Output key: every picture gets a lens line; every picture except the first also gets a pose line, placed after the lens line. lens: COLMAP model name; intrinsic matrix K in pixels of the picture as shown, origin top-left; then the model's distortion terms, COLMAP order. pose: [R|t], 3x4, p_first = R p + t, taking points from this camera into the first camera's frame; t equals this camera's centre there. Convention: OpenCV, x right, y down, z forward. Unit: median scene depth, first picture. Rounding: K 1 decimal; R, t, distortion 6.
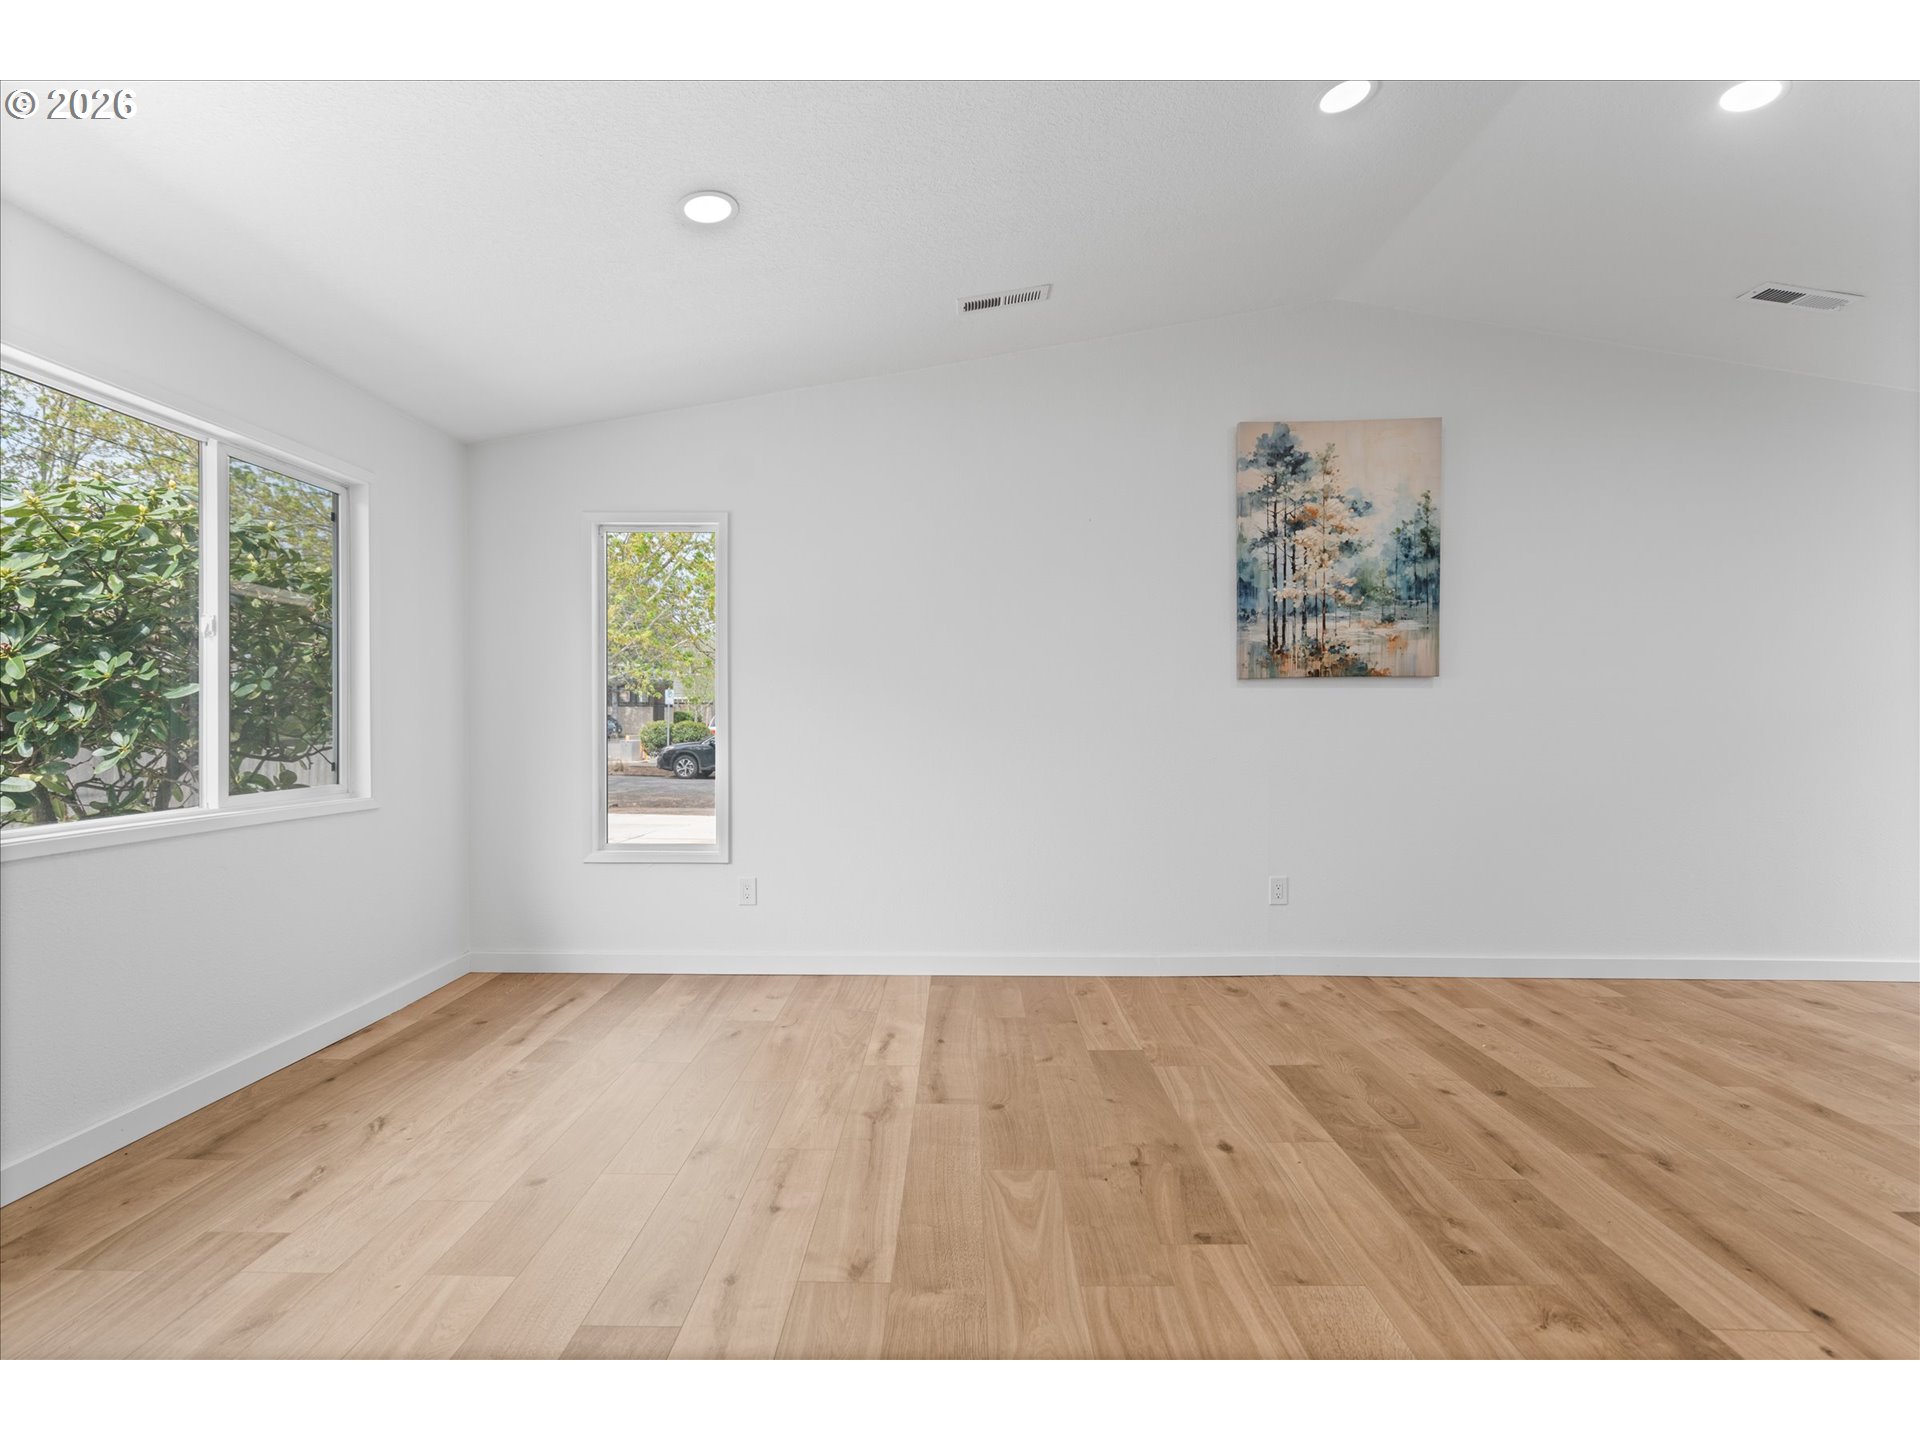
lens RADIAL K [[932.9, 0, 951.3], [0, 932.9, 727.2], [0, 0, 1]] dist [-0.000188, 0.002497]
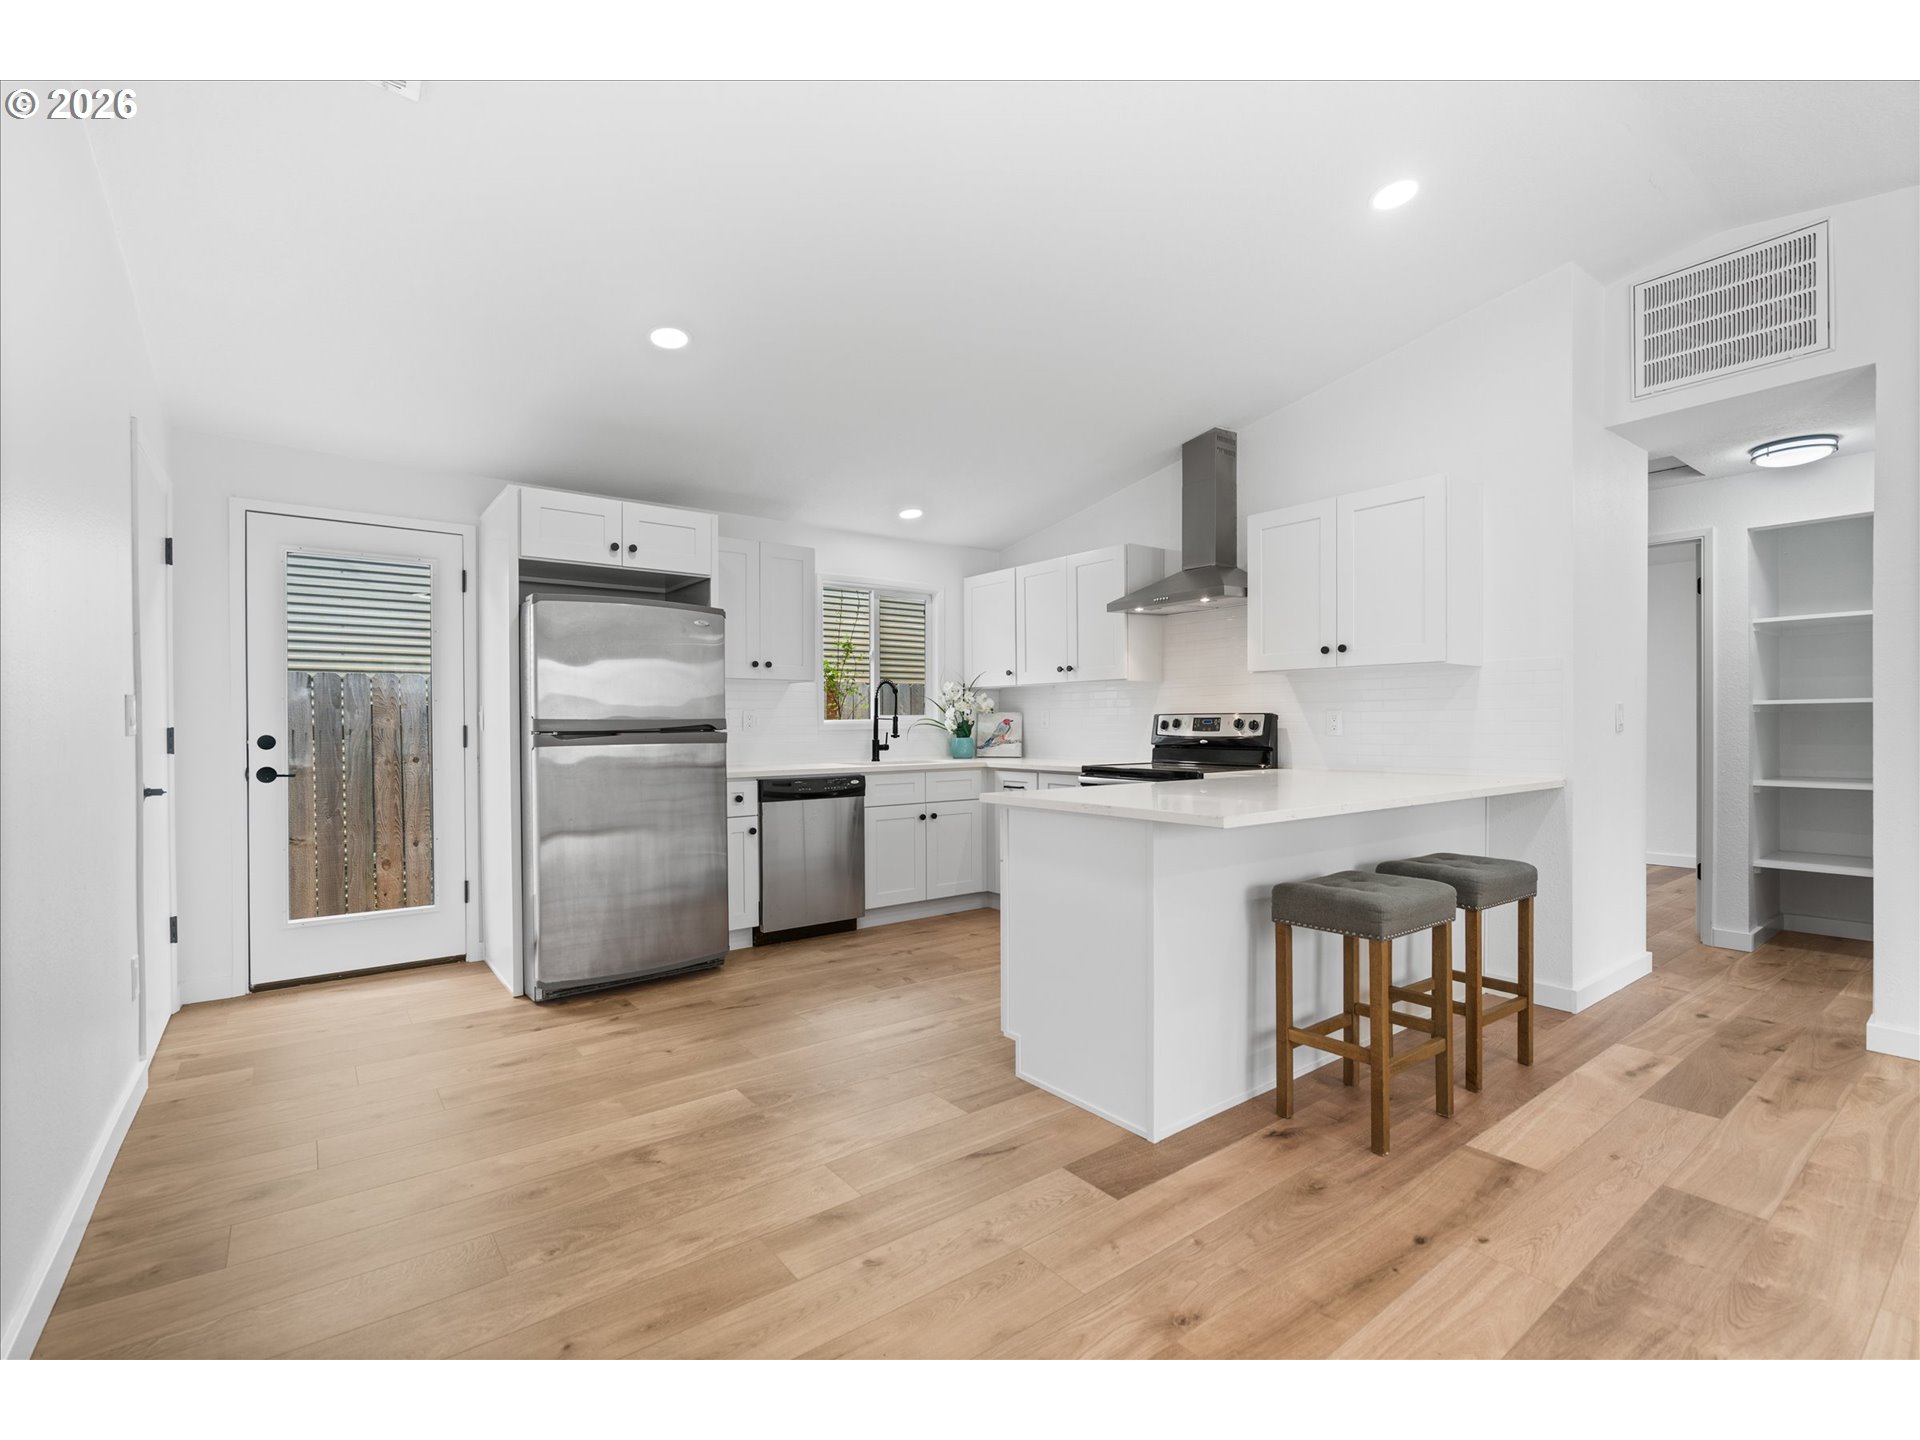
lens RADIAL K [[869.2, 0, 954.0], [0, 869.2, 731.8], [0, 0, 1]] dist [-0.007136, 0.001957]
pose [[-0.616456, -0.008314, 0.787345, 0.298296], [0.011151, 0.999752, 0.019288, -0.009755], [-0.787310, 0.020670, -0.616211, 1.359532]]
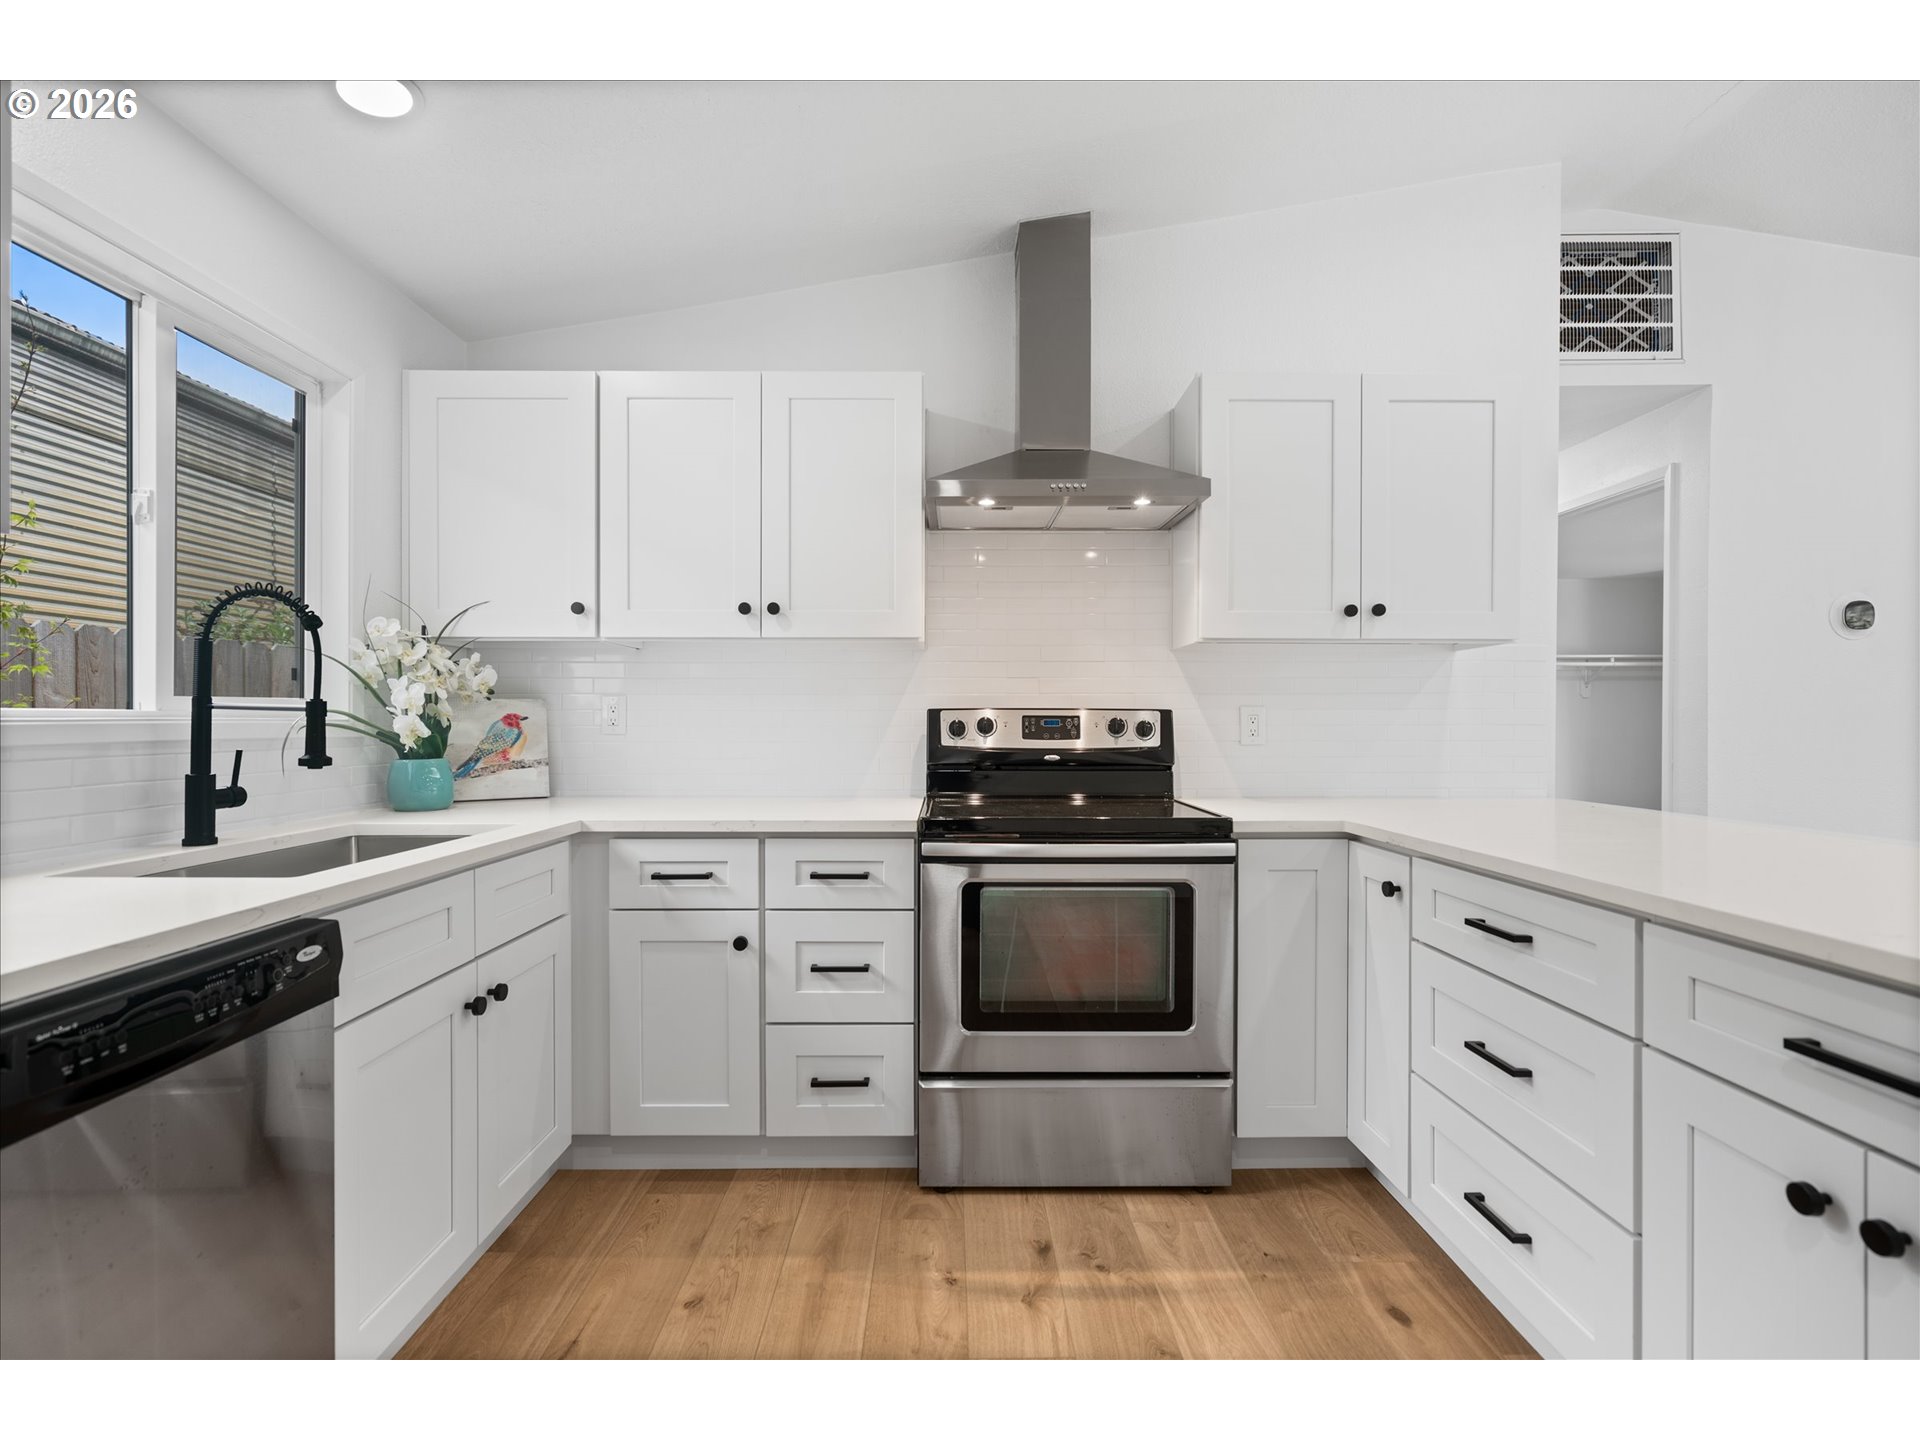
lens RADIAL K [[869.2, 0, 949.8], [0, 869.2, 728.5], [0, 0, 1]] dist [-0.007136, 0.001957]
pose [[-0.999771, -0.003811, -0.021078, 1.445278], [-0.004199, 0.999822, 0.018394, -0.002164], [0.021004, 0.018478, -0.999609, 0.903659]]
